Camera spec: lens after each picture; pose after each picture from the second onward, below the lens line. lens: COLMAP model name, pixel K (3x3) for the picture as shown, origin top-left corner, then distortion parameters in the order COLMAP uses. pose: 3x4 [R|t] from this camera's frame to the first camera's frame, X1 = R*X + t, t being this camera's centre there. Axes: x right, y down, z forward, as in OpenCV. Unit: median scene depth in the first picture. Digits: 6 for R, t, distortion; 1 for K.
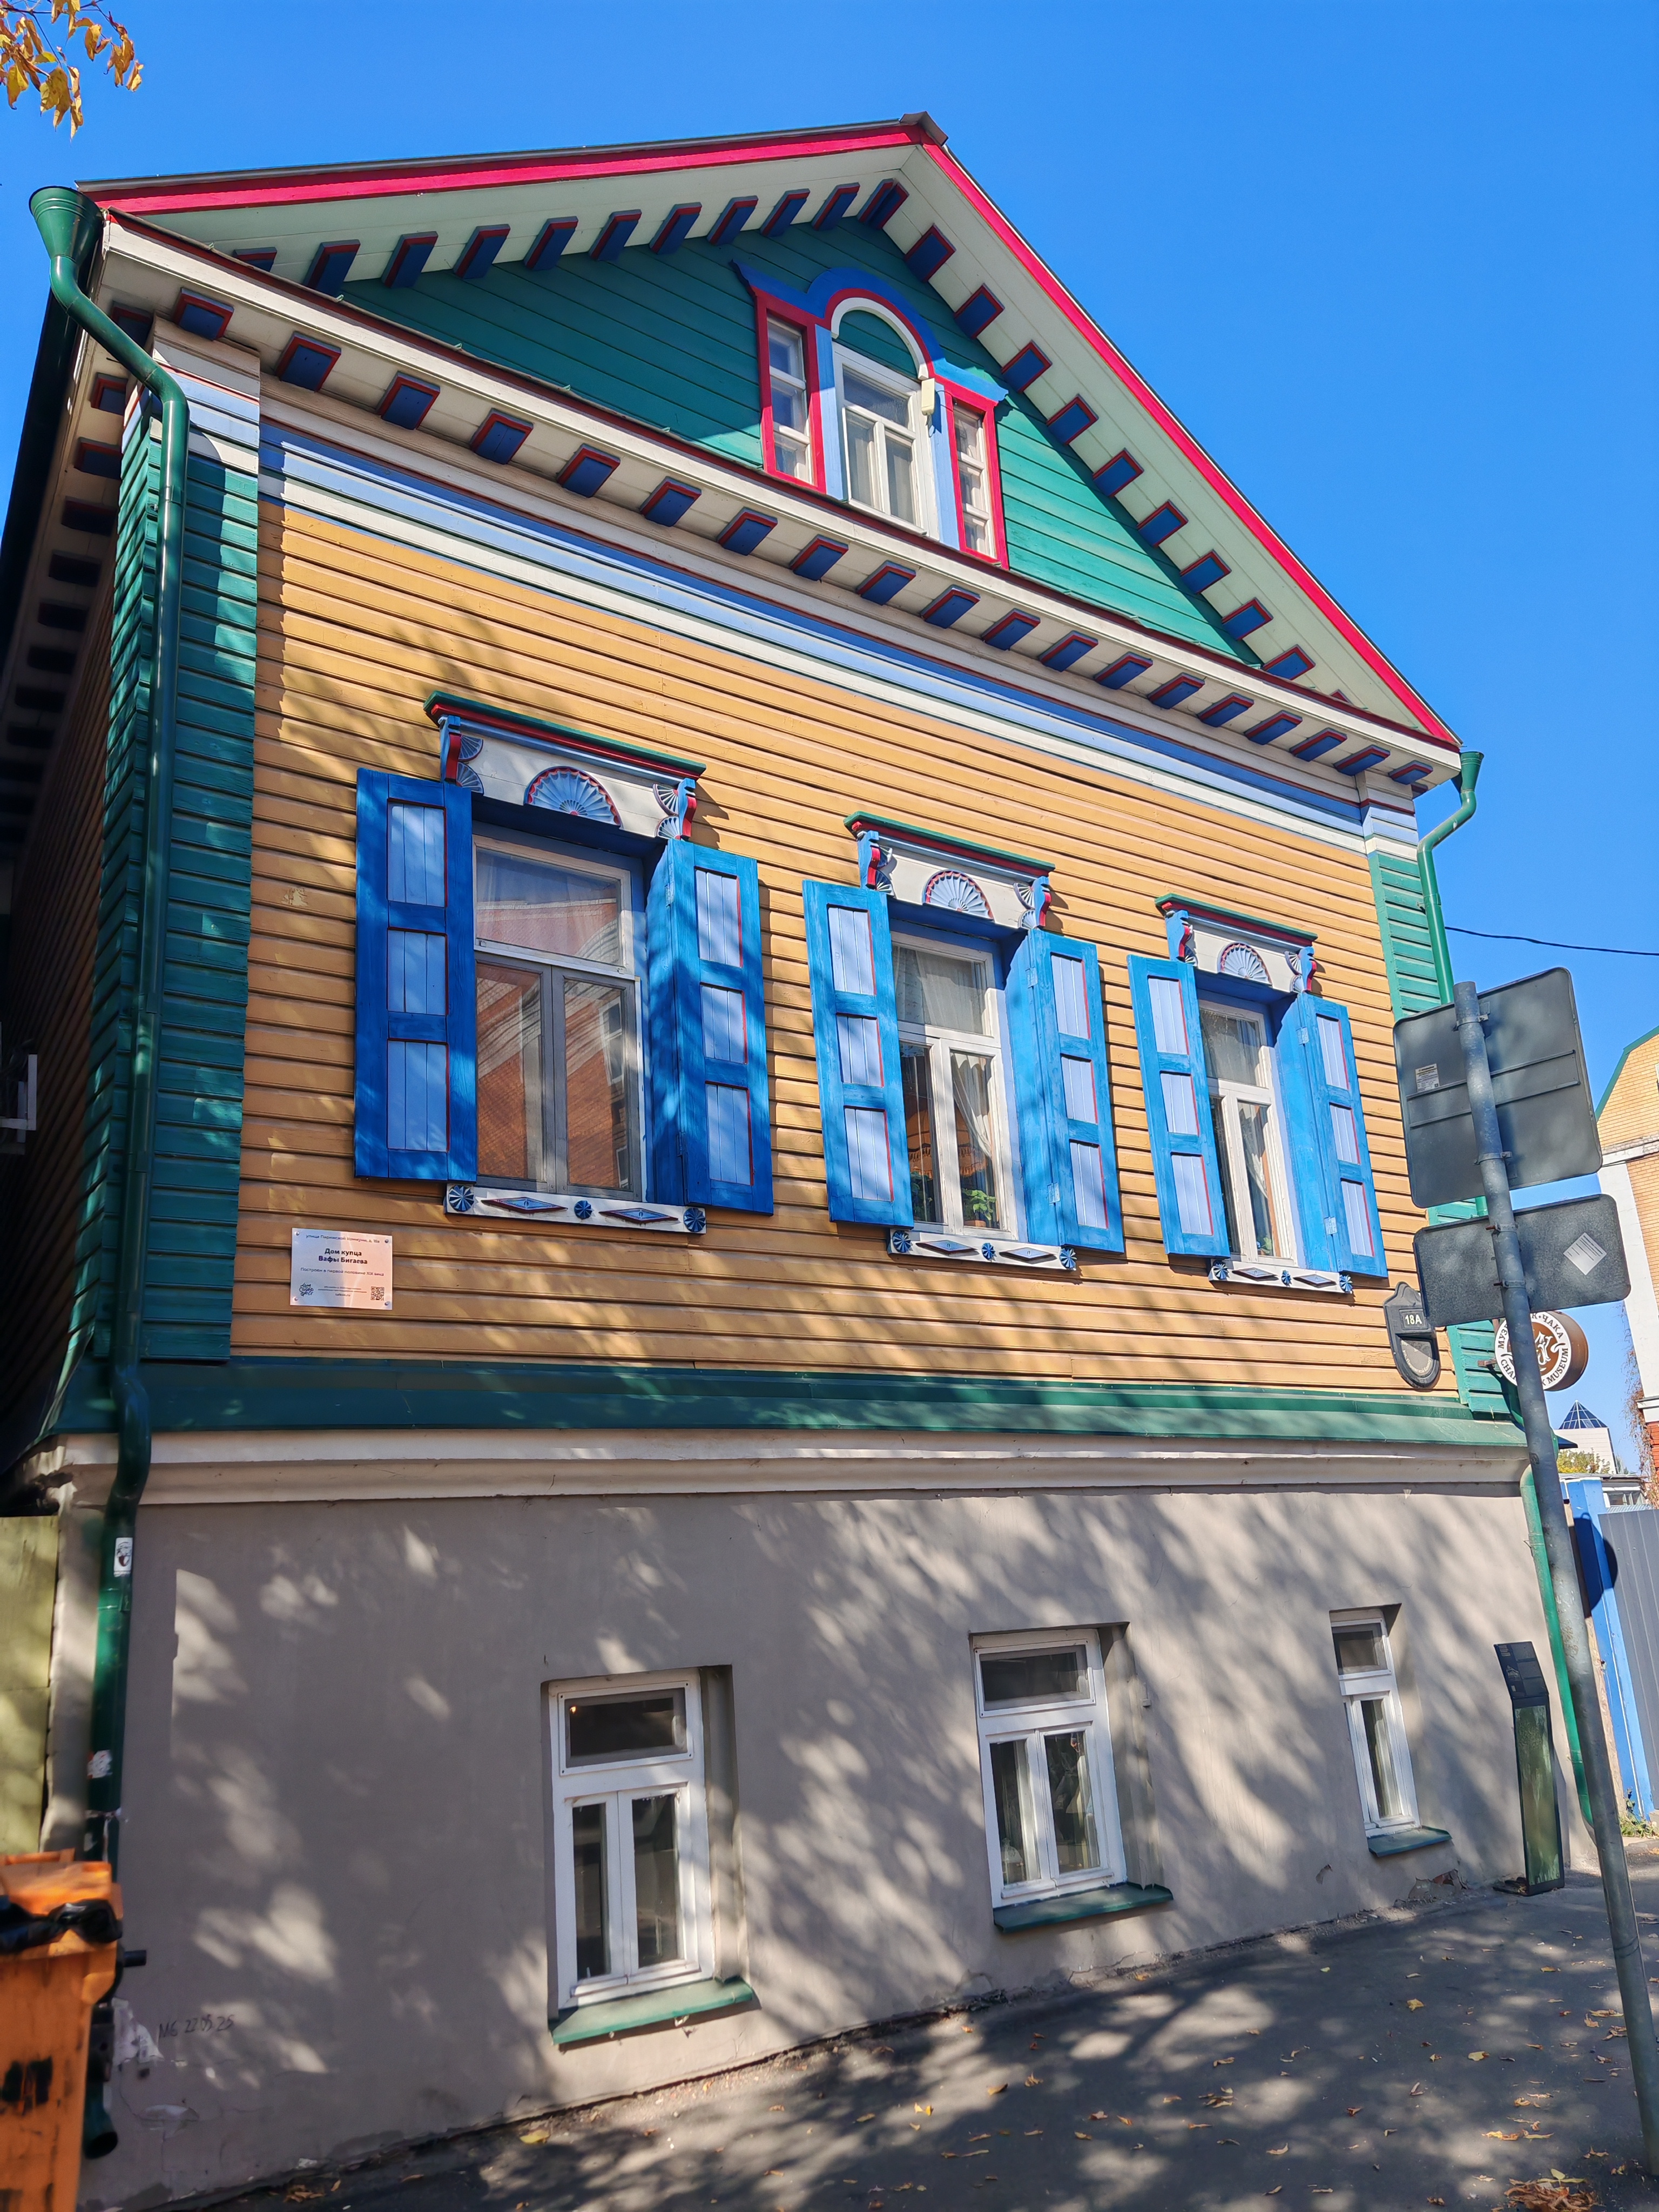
lens RADIAL K [[1778.0, 0, 829.5], [0, 1778.0, 1106.0], [0, 0, 1]] dist [-0.003683, 0.001806]
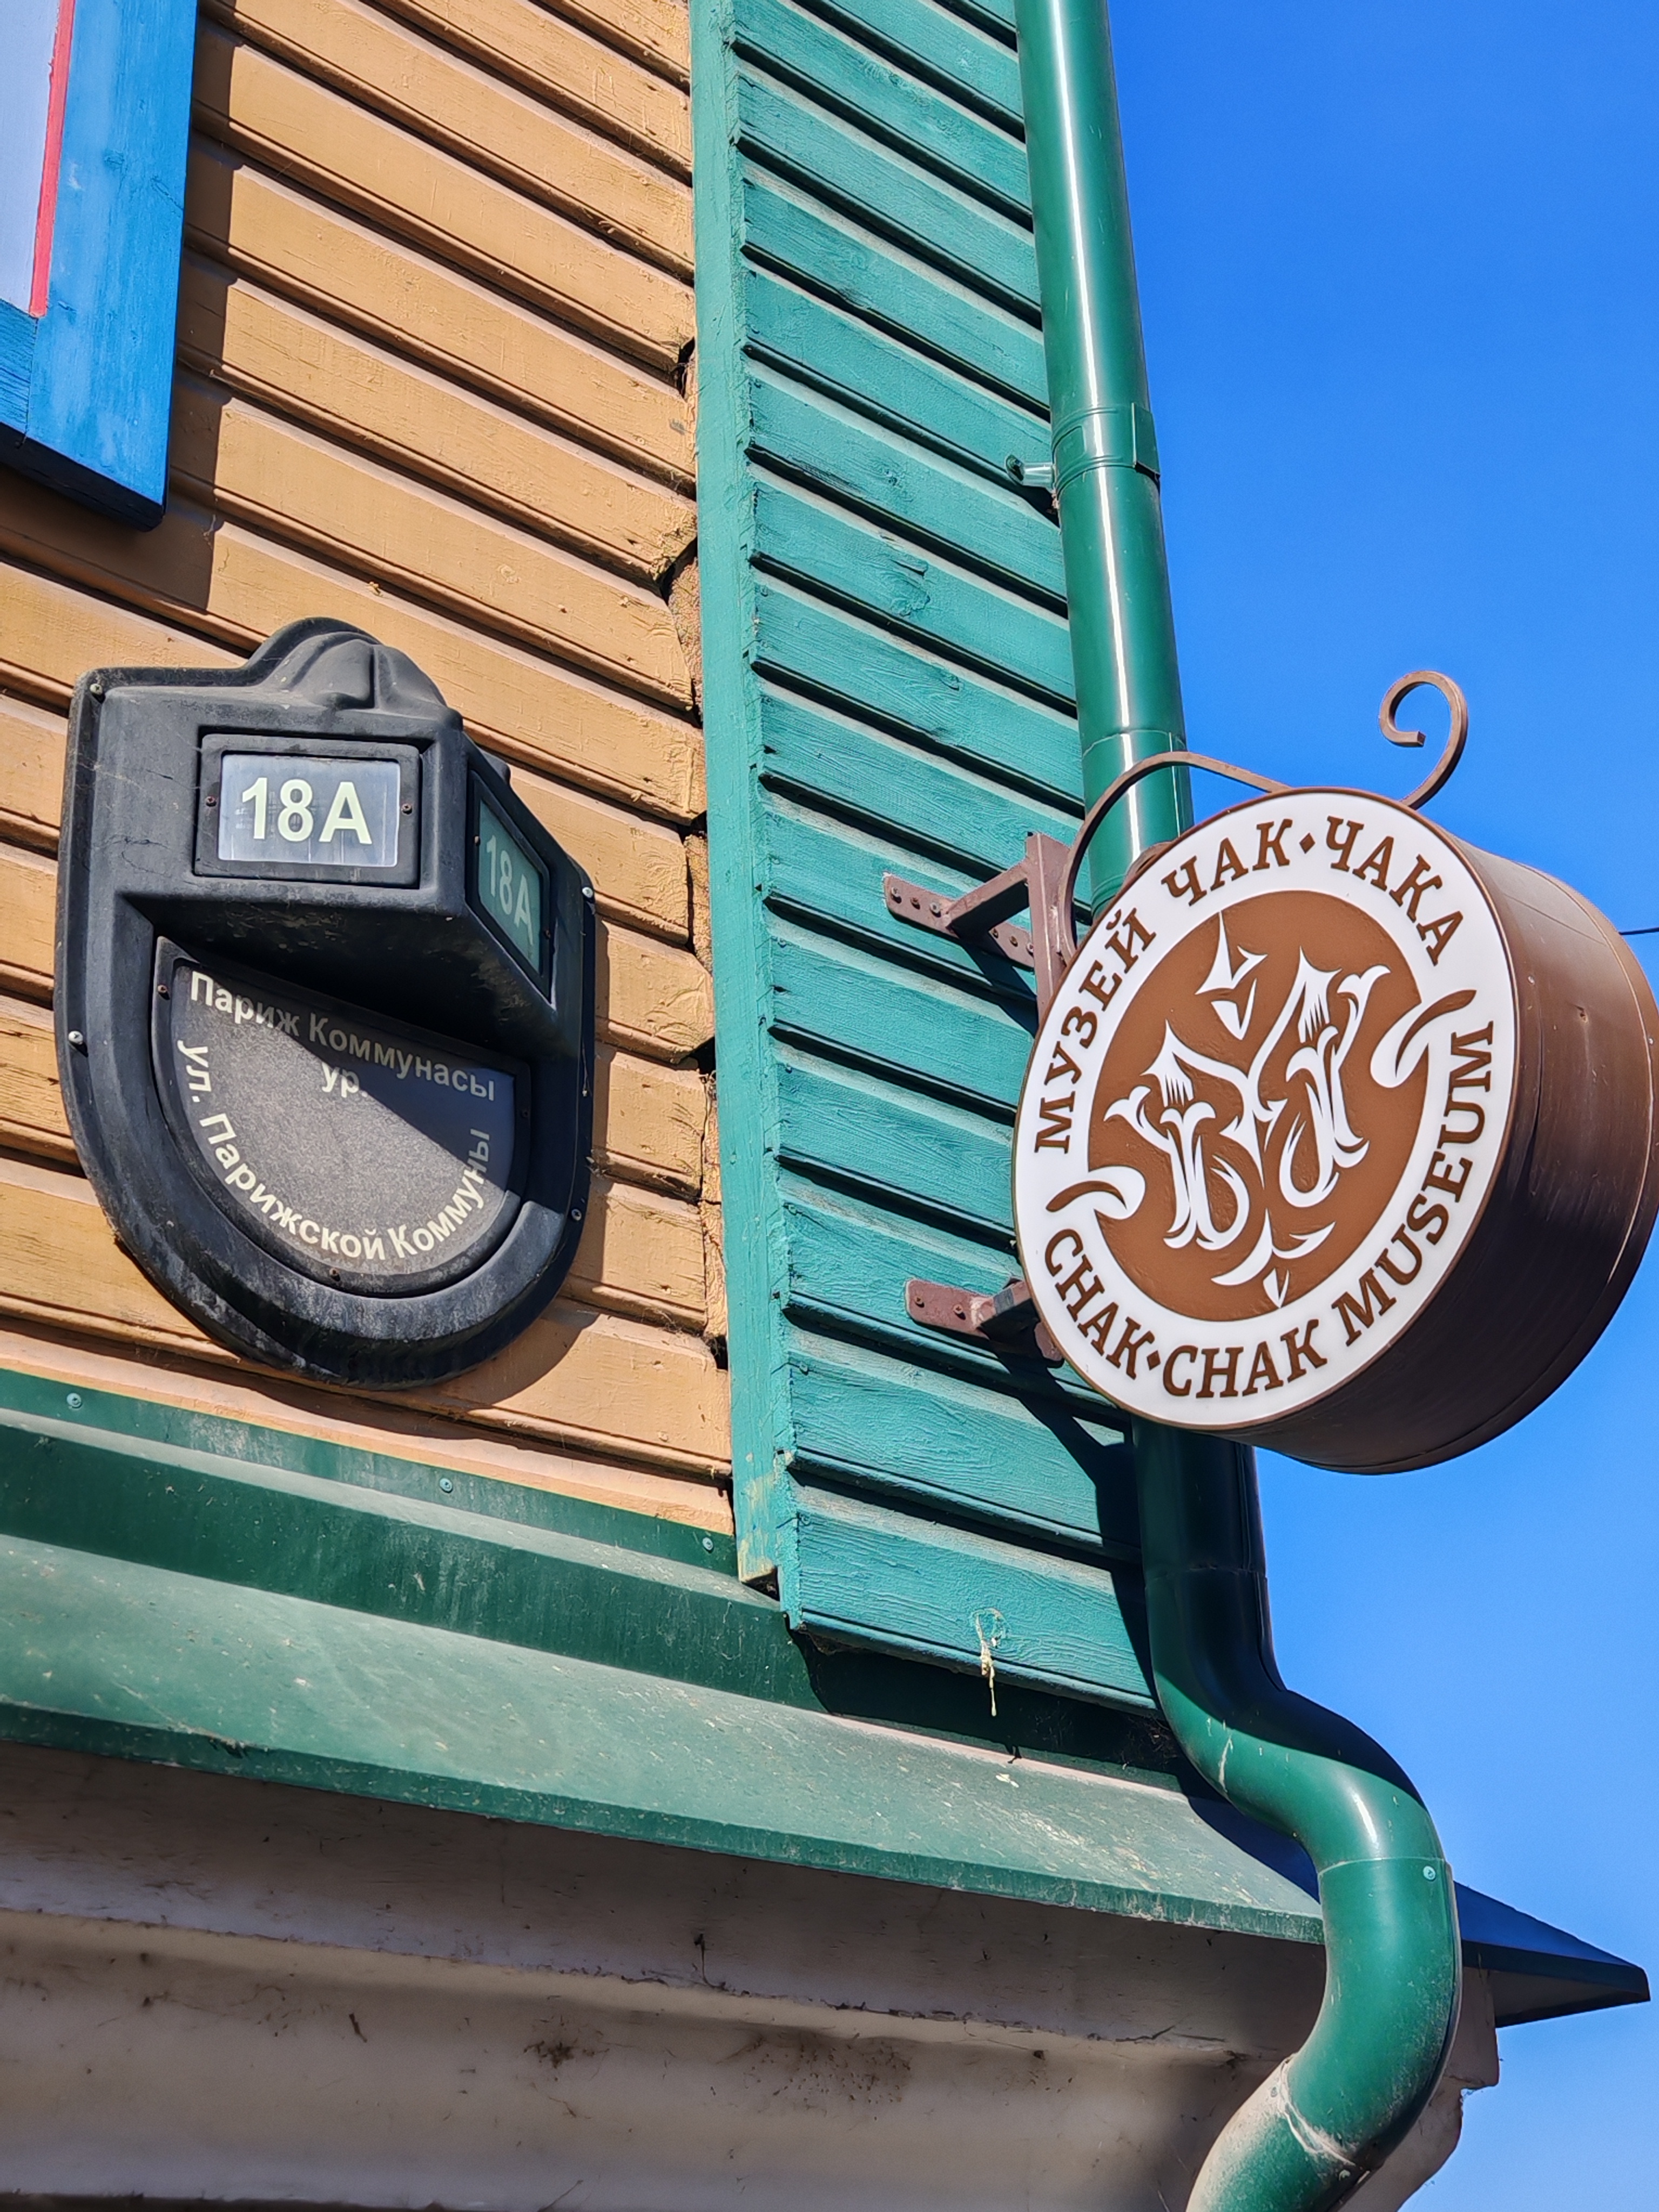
lens RADIAL K [[3018.3, 0, 829.5], [0, 3018.3, 1106.0], [0, 0, 1]] dist [0.011573, 0.018475]
pose [[0.997051, 0.064290, 0.041910, 0.427576], [-0.056893, 0.985707, -0.158572, 0.204848], [-0.051506, 0.155720, 0.986458, 0.950304]]
